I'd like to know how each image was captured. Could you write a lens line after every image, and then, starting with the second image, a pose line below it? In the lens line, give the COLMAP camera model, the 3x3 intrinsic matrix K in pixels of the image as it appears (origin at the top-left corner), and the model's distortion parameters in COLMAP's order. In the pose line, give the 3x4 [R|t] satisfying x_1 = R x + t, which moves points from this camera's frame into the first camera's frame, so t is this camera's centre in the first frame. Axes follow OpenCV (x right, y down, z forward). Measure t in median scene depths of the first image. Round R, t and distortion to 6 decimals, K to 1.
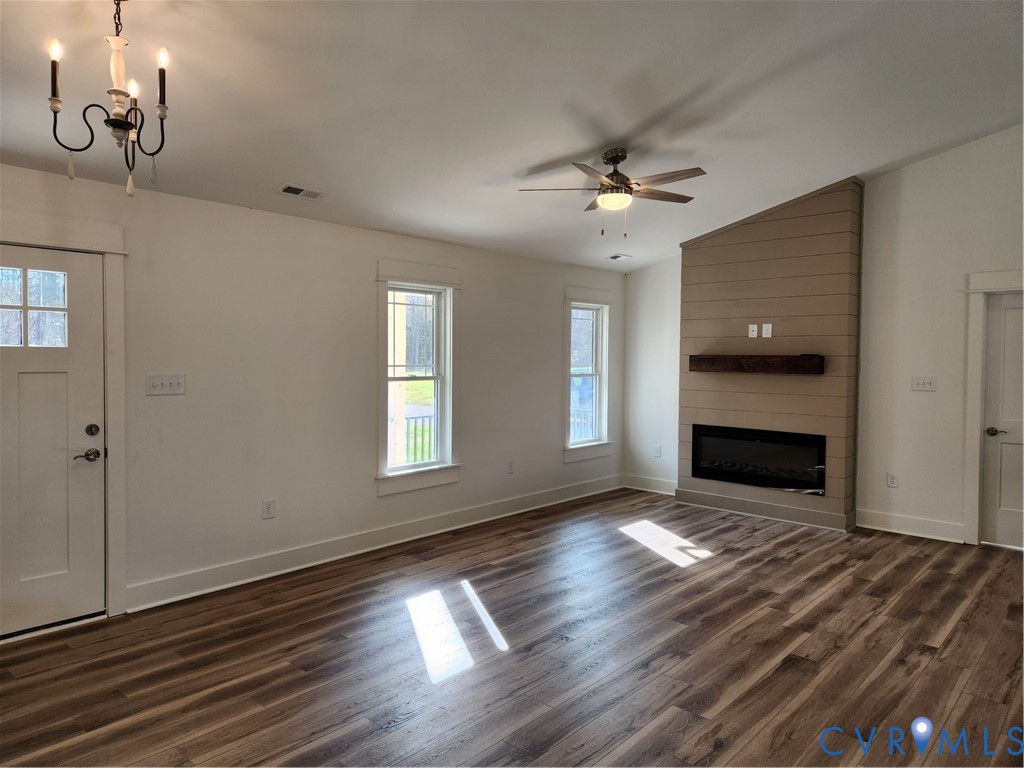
lens RADIAL K [[685.2, 0, 517.1], [0, 685.2, 381.1], [0, 0, 1]] dist [0.078881, -0.066391]
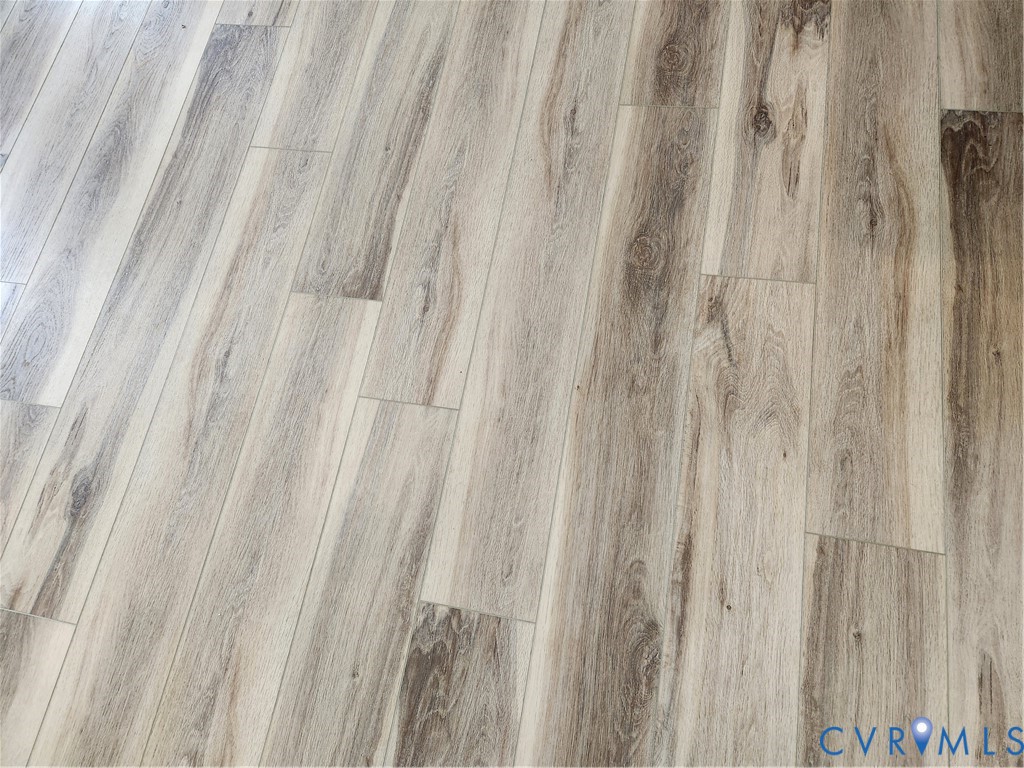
lens RADIAL K [[685.2, 0, 517.1], [0, 685.2, 381.1], [0, 0, 1]] dist [0.078881, -0.066391]
pose [[0.844544, -0.533304, 0.048296, 0.260151], [0.174267, 0.359006, 0.916922, 0.069052], [-0.506336, -0.765965, 0.396133, 0.361892]]
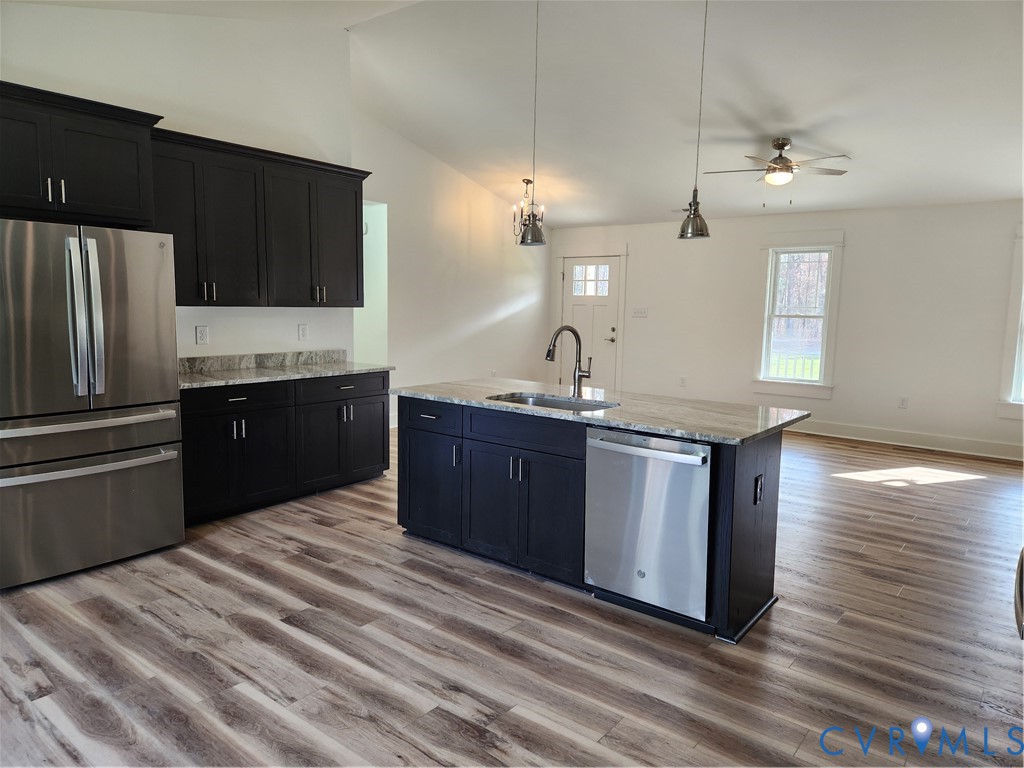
lens RADIAL K [[685.2, 0, 517.1], [0, 685.2, 381.1], [0, 0, 1]] dist [0.078881, -0.066391]
pose [[0.058348, 0.108680, -0.992363, 1.219510], [-0.054904, 0.992901, 0.105510, 0.009462], [0.996785, 0.048329, 0.063901, 0.357455]]
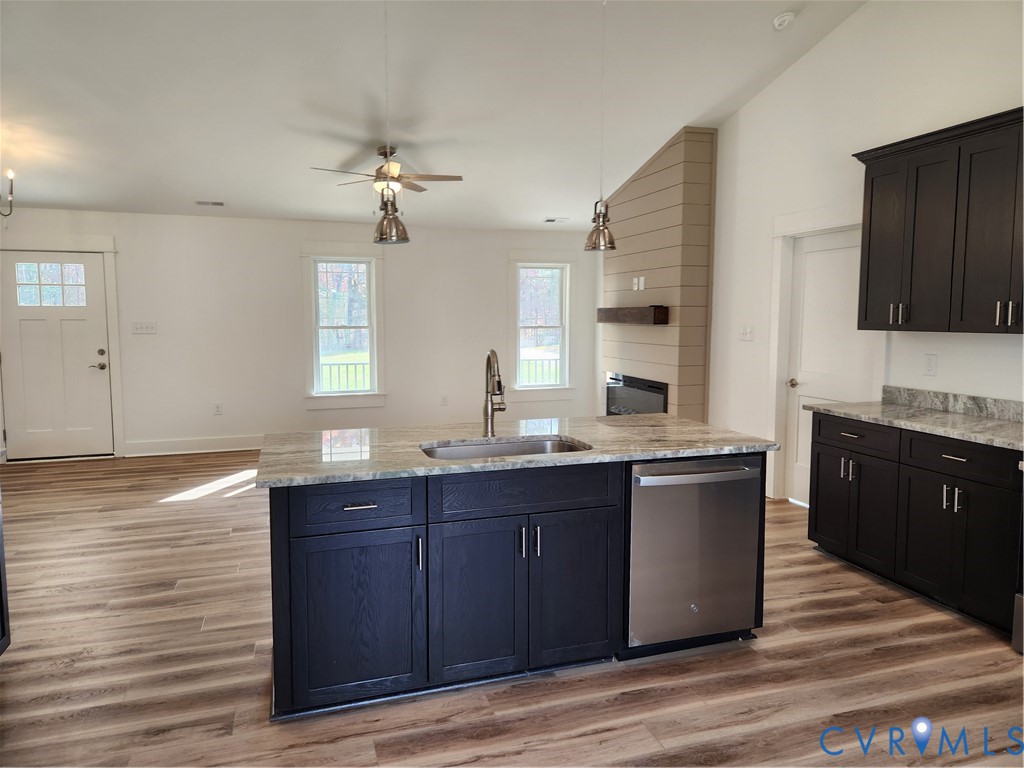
lens RADIAL K [[685.2, 0, 517.1], [0, 685.2, 381.1], [0, 0, 1]] dist [0.078881, -0.066391]
pose [[0.863387, 0.040053, -0.502950, 0.833242], [-0.010952, 0.998097, 0.060683, 0.016064], [0.504423, -0.046885, 0.862183, -0.006181]]
